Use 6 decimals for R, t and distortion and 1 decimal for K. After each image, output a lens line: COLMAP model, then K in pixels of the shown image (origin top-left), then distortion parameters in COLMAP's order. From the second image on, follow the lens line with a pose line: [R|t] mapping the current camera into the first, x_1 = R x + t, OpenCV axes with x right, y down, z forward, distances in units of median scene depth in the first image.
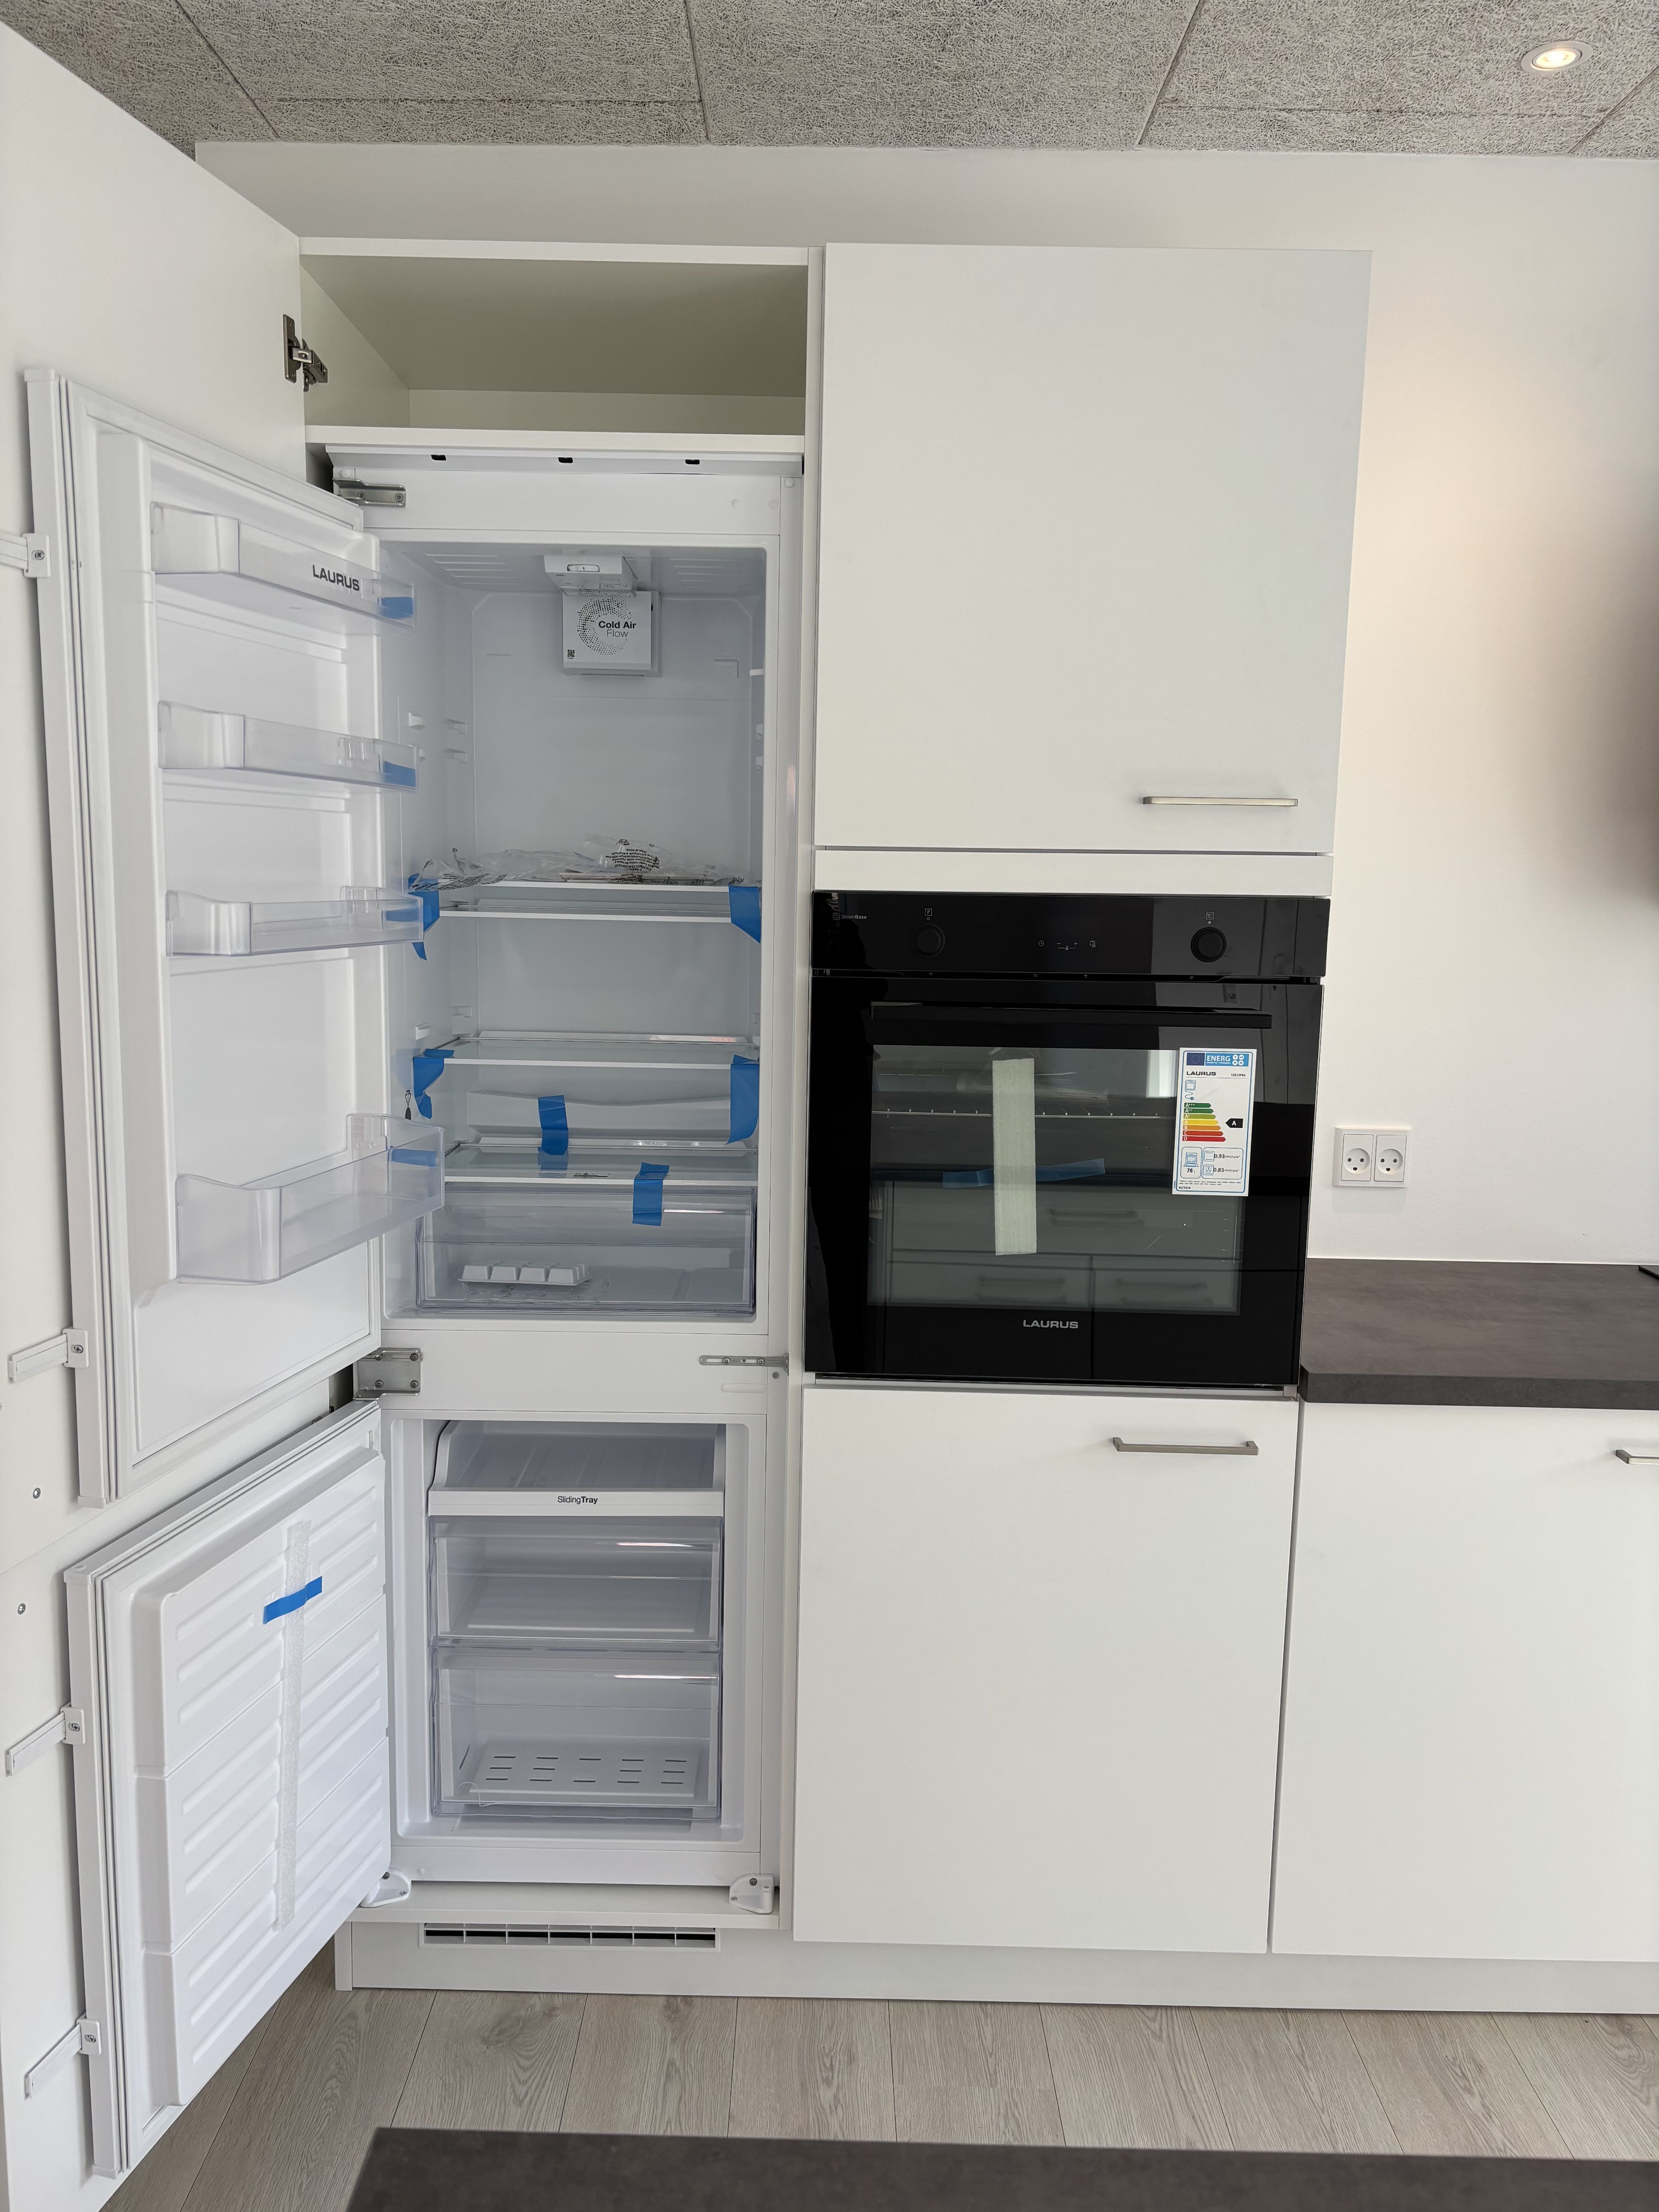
lens RADIAL K [[1670.0, 0, 792.9], [0, 1670.0, 1106.7], [0, 0, 1]] dist [0.099978, -0.146128]
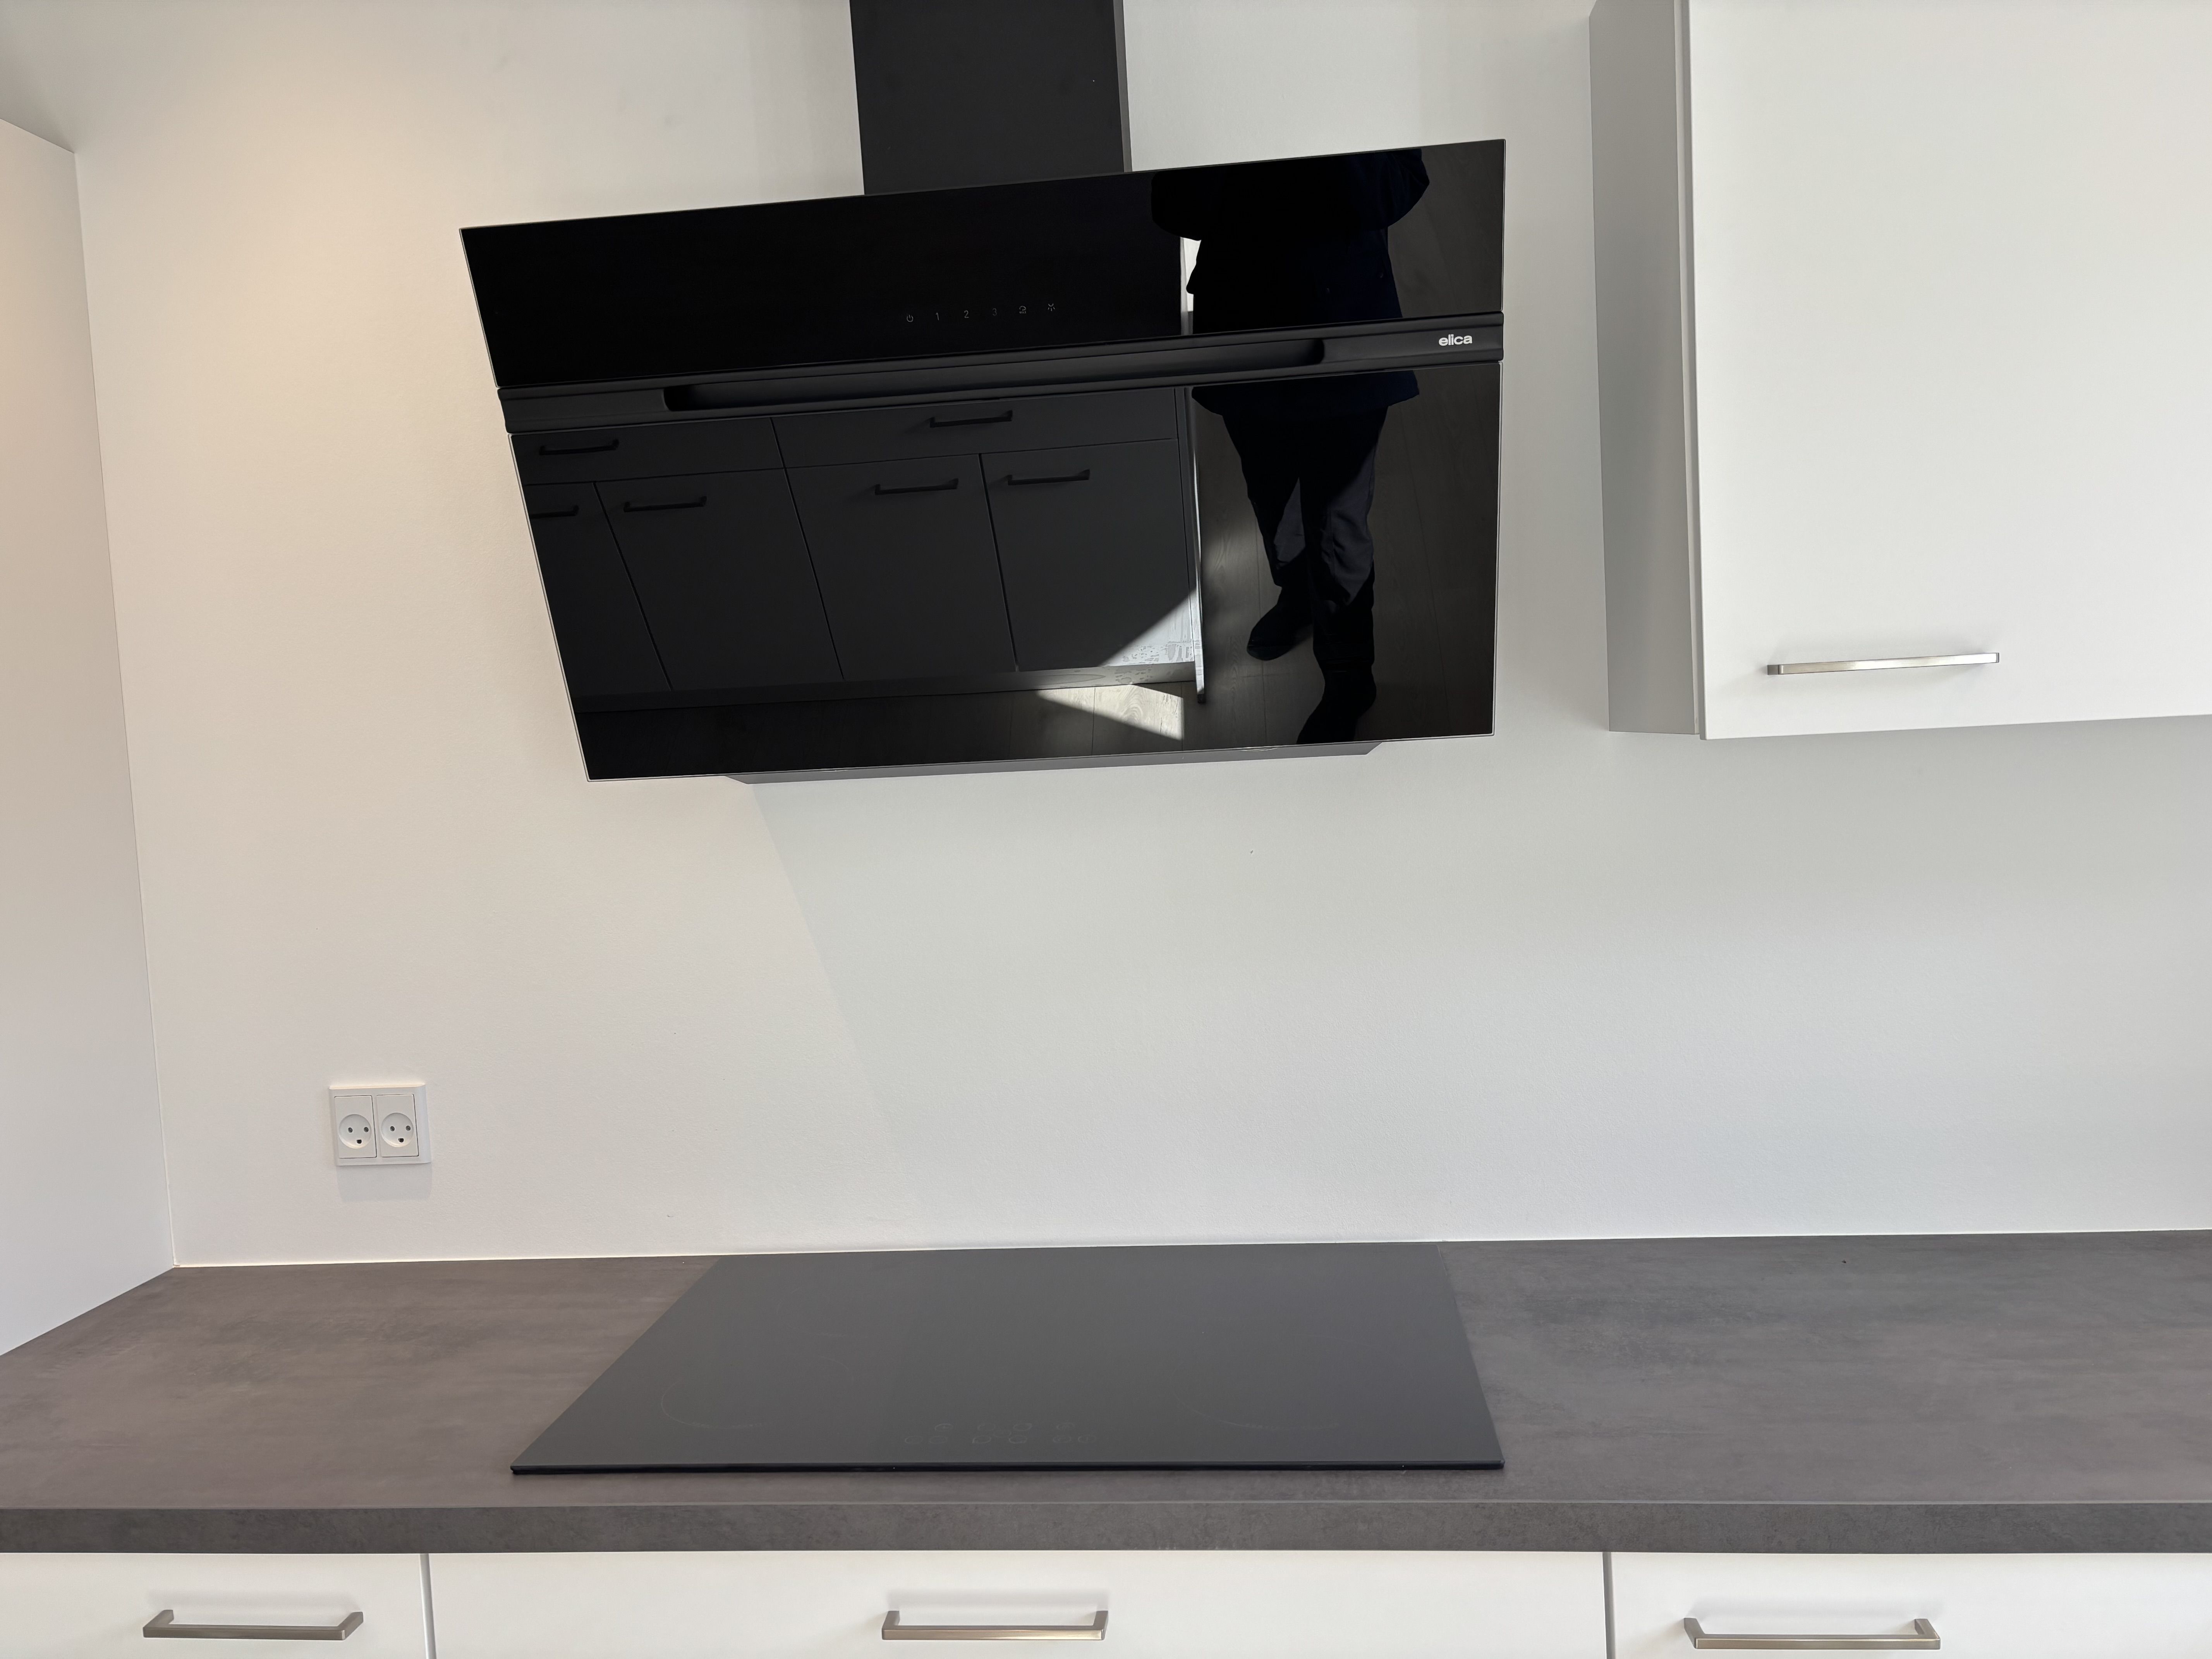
lens RADIAL K [[1641.5, 0, 1106.0], [0, 1641.5, 829.5], [0, 0, 1]] dist [-0.010460, -0.004679]
pose [[0.995528, -0.063097, -0.070308, 0.920534], [0.057368, 0.995085, -0.080720, -0.029695], [0.075056, 0.076326, 0.994254, 0.368373]]
